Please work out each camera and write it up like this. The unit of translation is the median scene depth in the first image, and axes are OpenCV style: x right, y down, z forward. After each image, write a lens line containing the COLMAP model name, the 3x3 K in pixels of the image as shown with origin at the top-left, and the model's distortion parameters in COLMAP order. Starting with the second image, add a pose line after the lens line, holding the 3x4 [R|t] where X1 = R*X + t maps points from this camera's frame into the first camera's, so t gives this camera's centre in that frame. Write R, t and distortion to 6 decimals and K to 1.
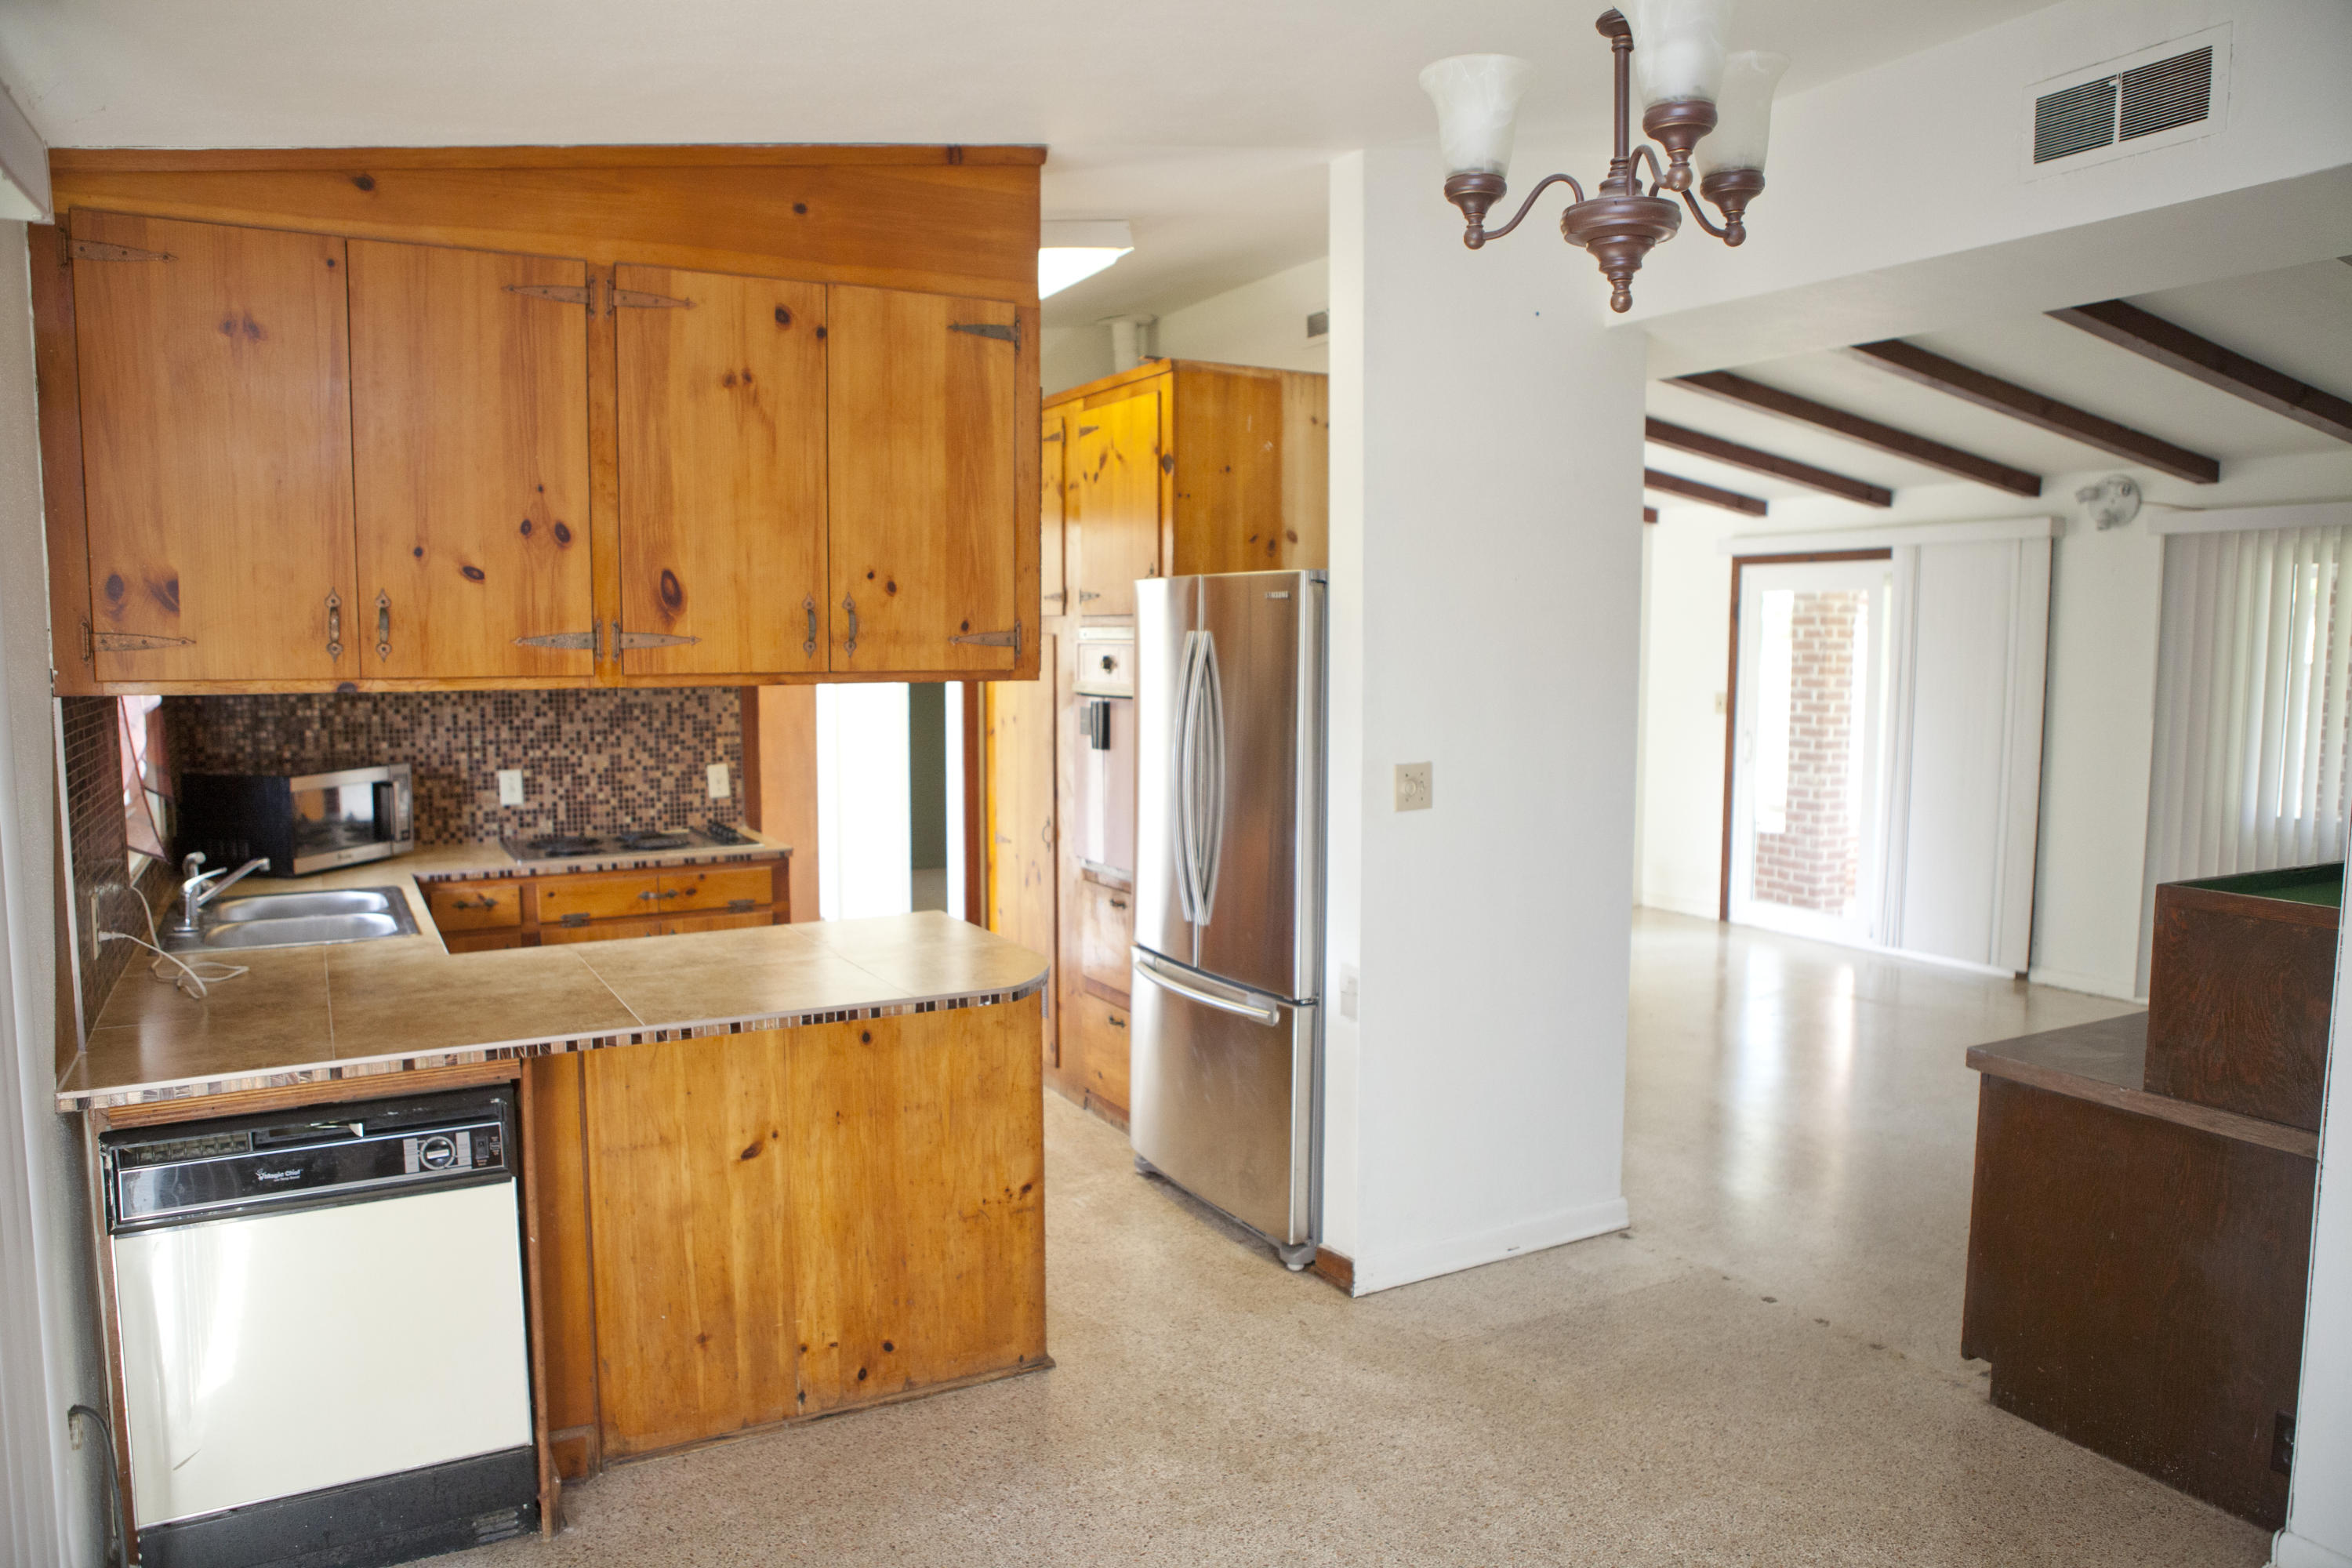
lens RADIAL K [[1603.8, 0, 1175.7], [0, 1603.8, 790.4], [0, 0, 1]] dist [-0.105335, 0.071313]
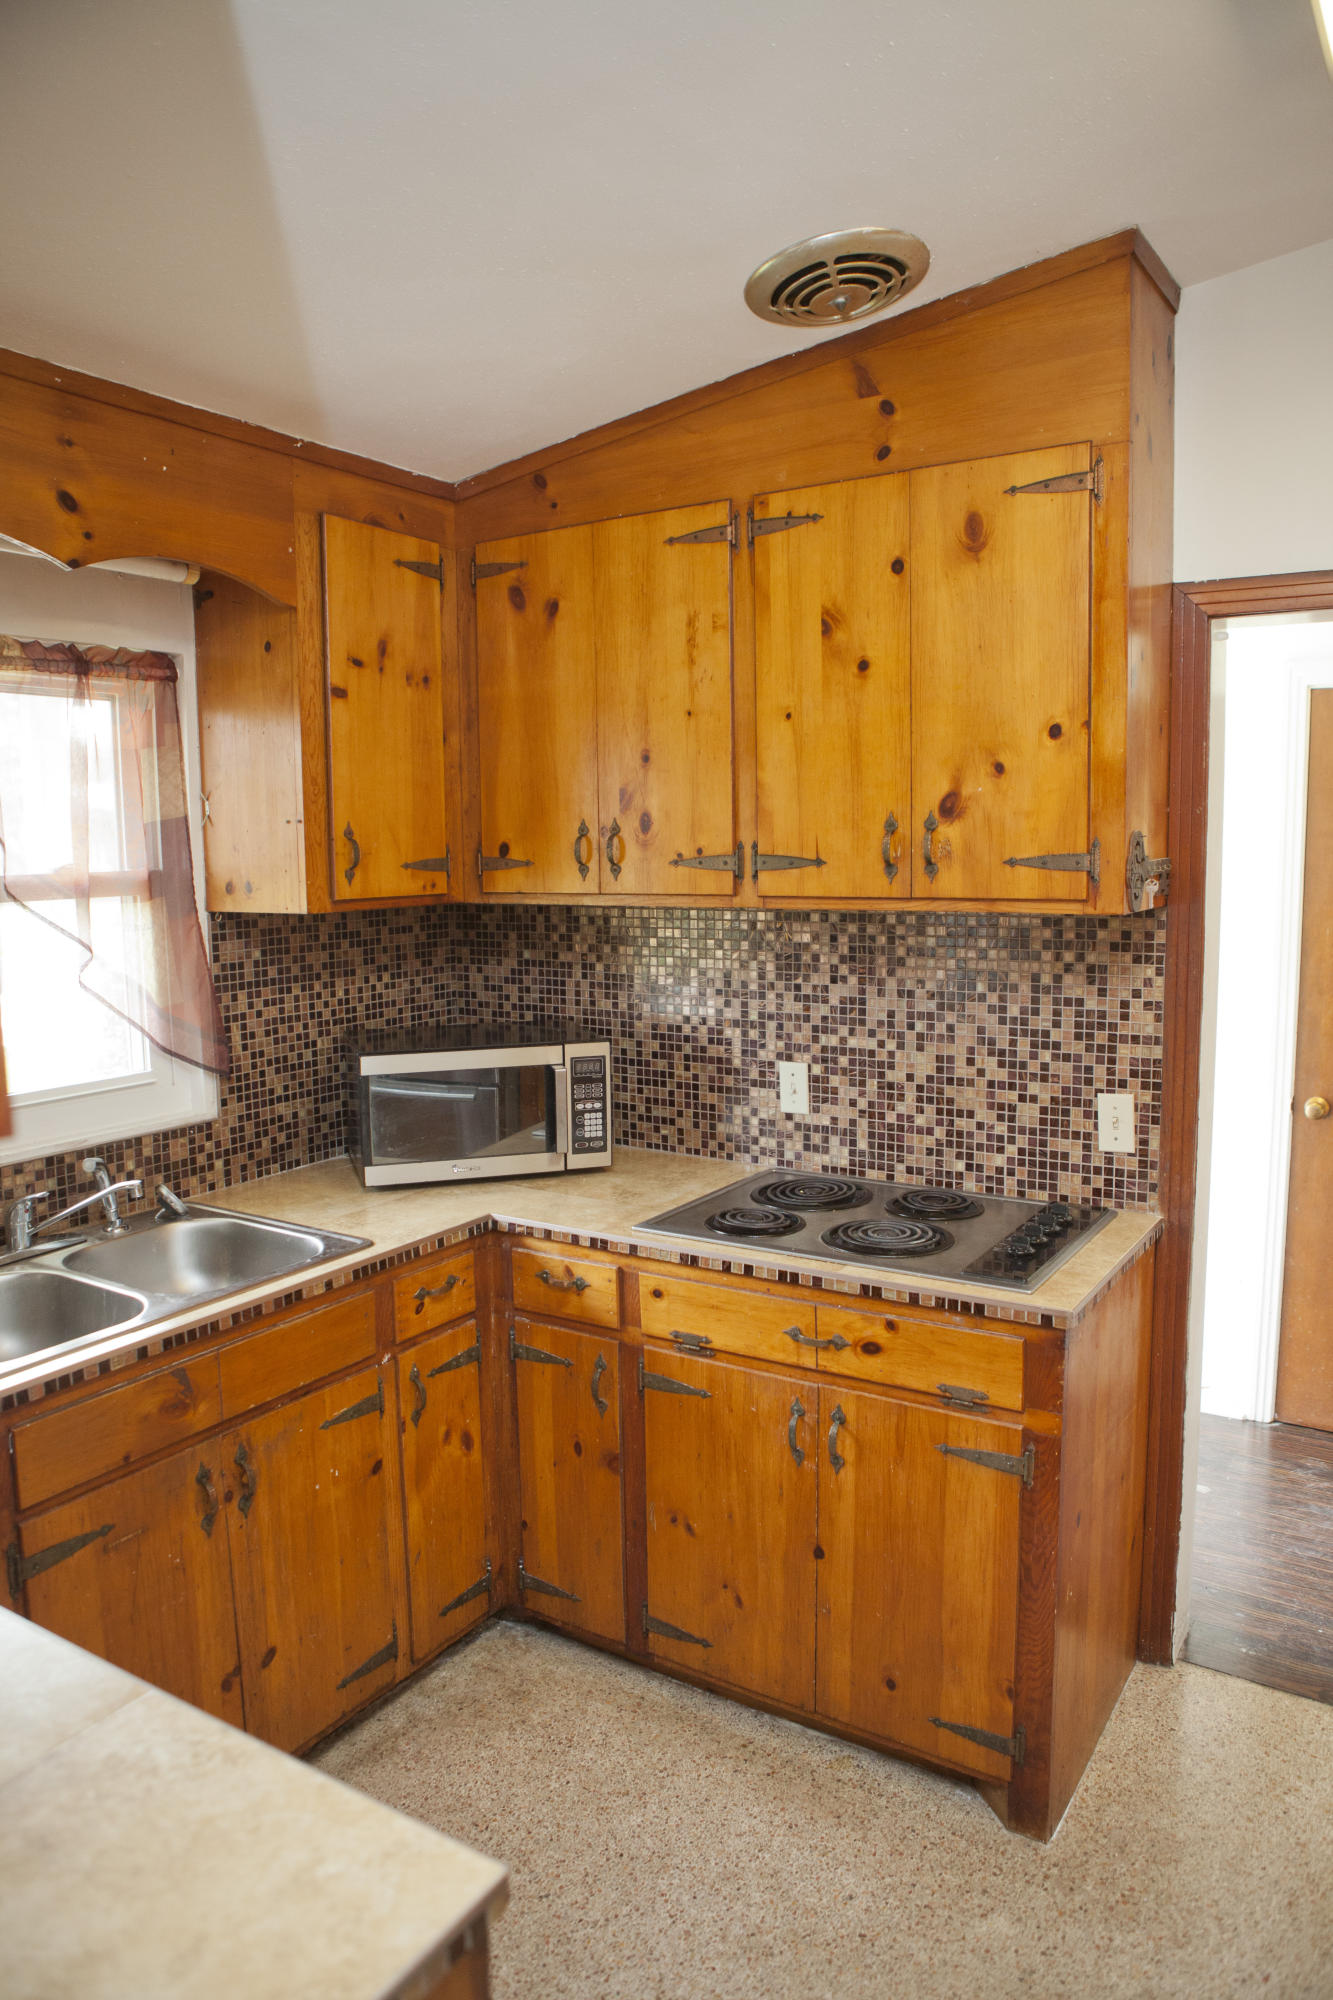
lens RADIAL K [[1365.5, 0, 666.5], [0, 1365.5, 1000.0], [0, 0, 1]] dist [-0.112593, 0.087620]
pose [[0.472099, 0.095004, -0.876411, 0.044241], [-0.071996, 0.995010, 0.069078, -0.074991], [0.878600, 0.030487, 0.476583, 0.703094]]
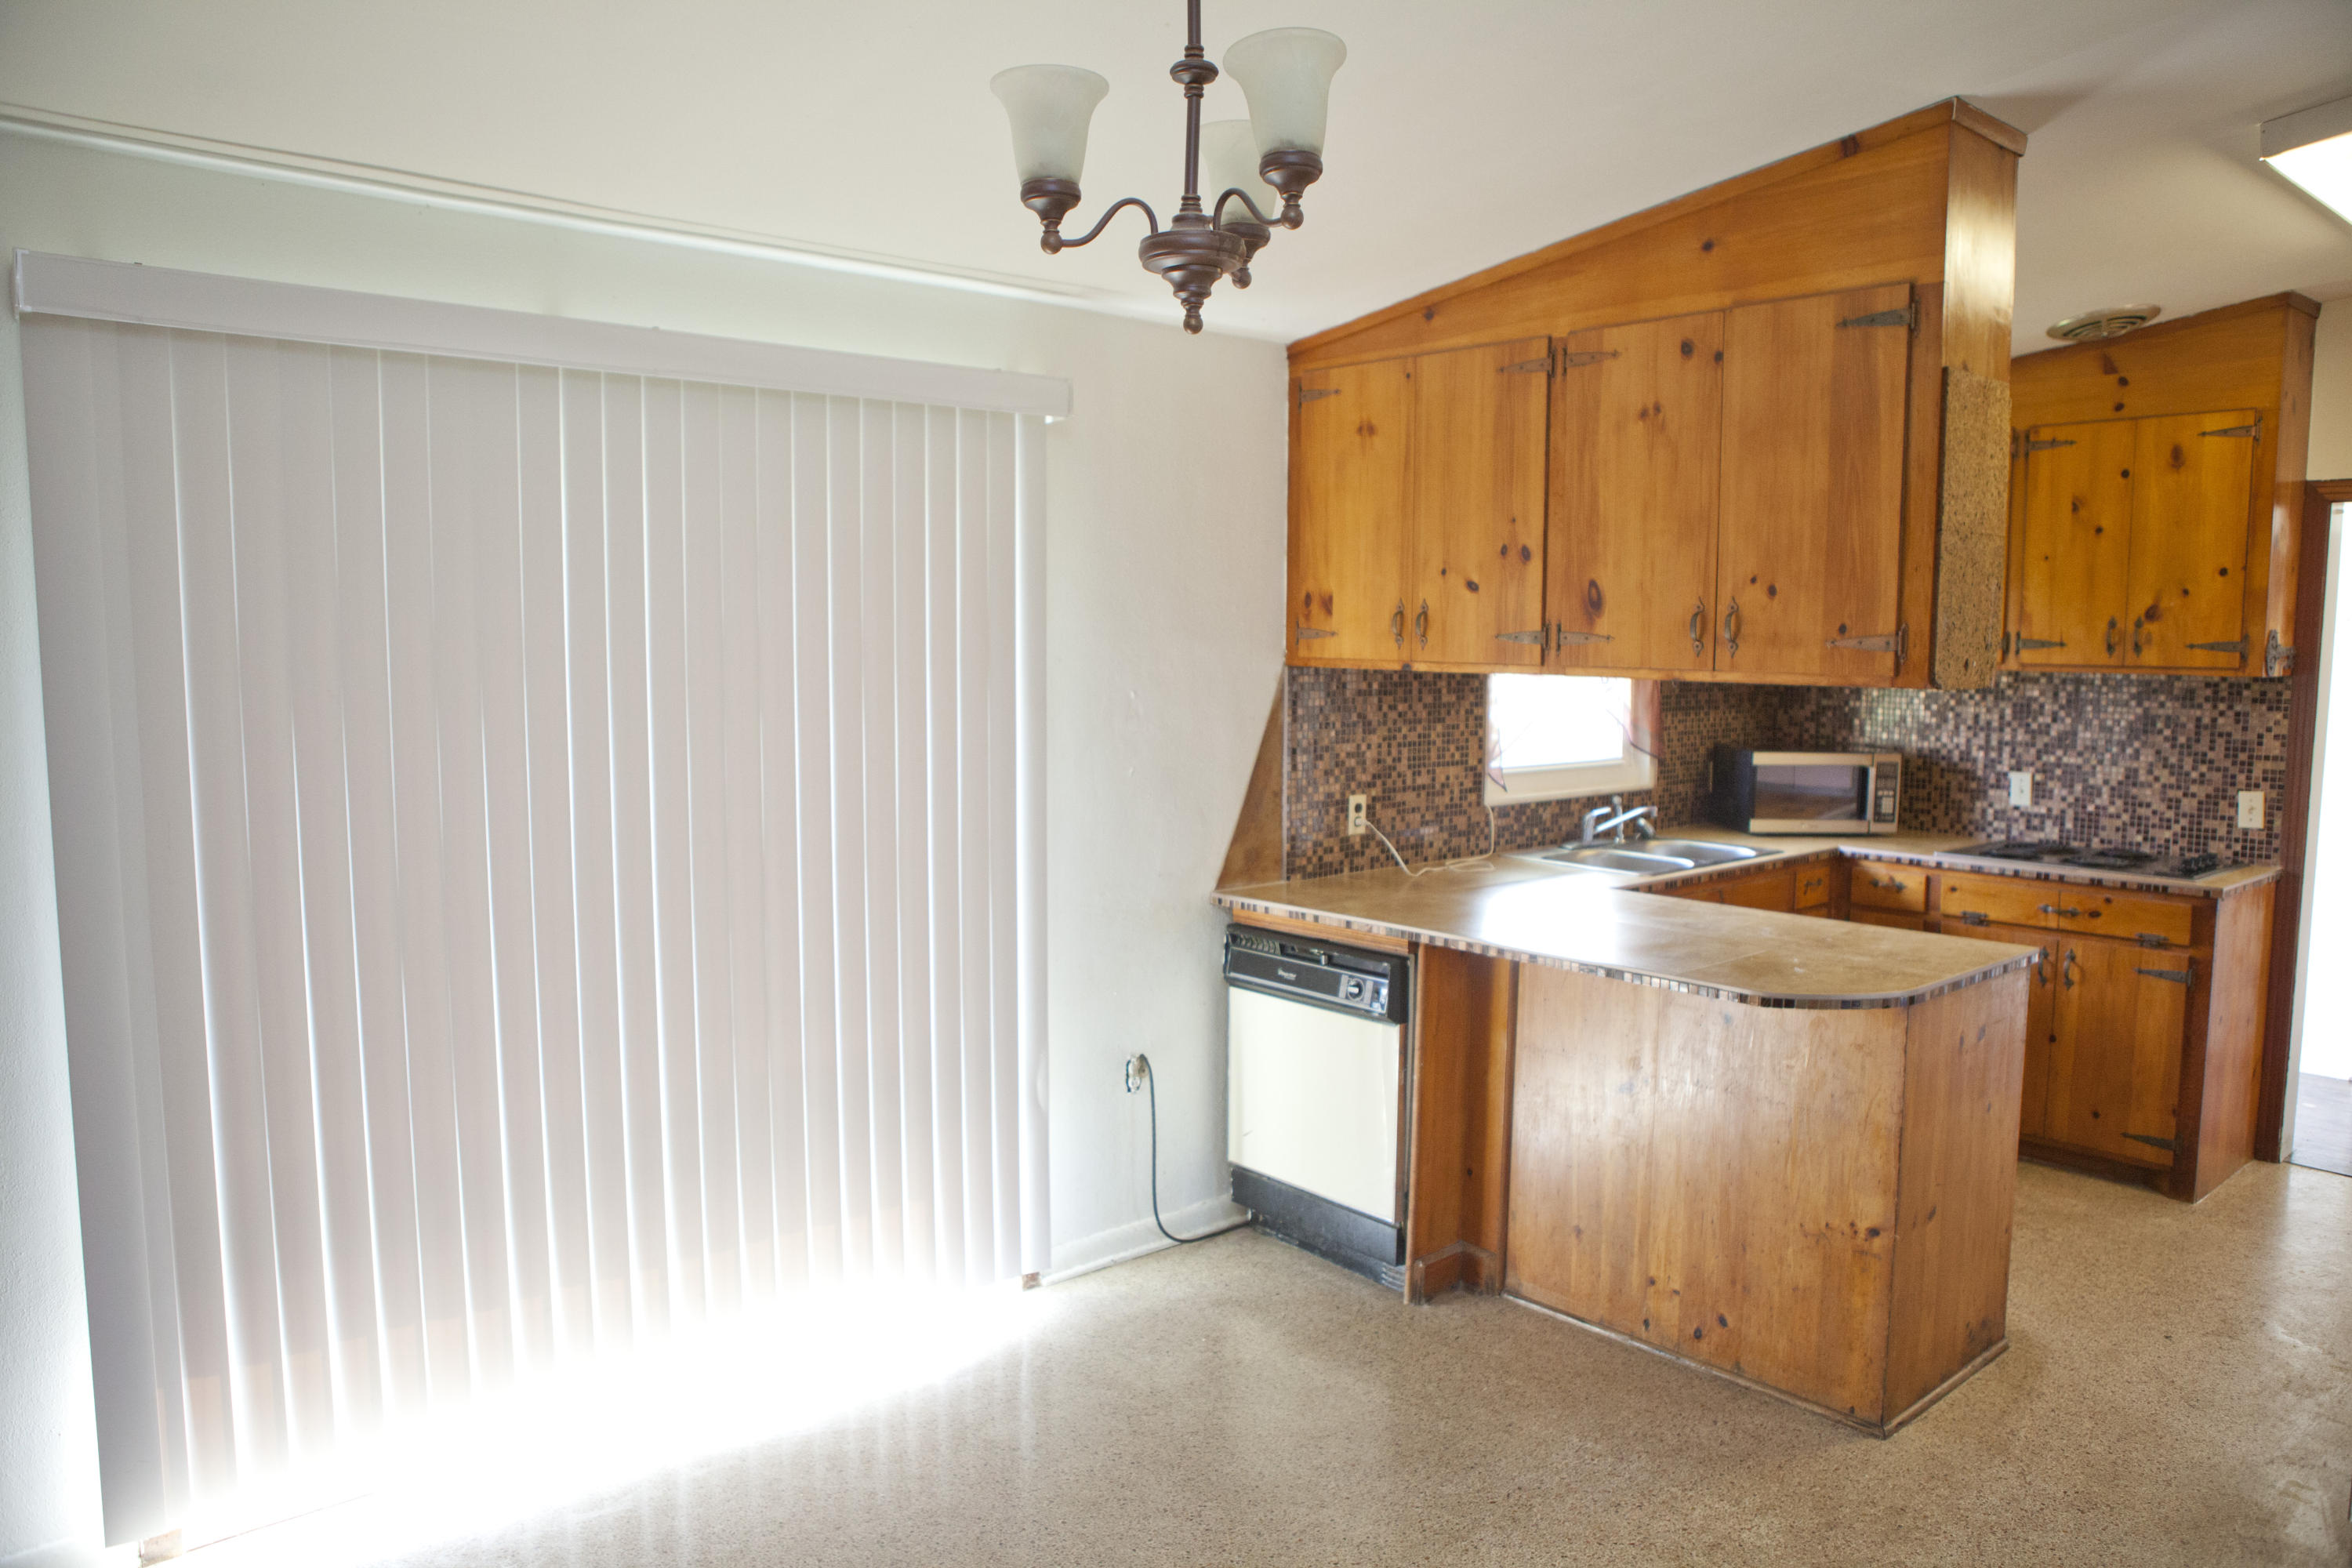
lens RADIAL K [[1603.8, 0, 1175.7], [0, 1603.8, 790.4], [0, 0, 1]] dist [-0.105335, 0.071313]
pose [[0.205817, 0.097757, -0.973695, 0.462812], [-0.102687, 0.991662, 0.077855, -0.024346], [0.973188, 0.083962, 0.214140, 0.258300]]
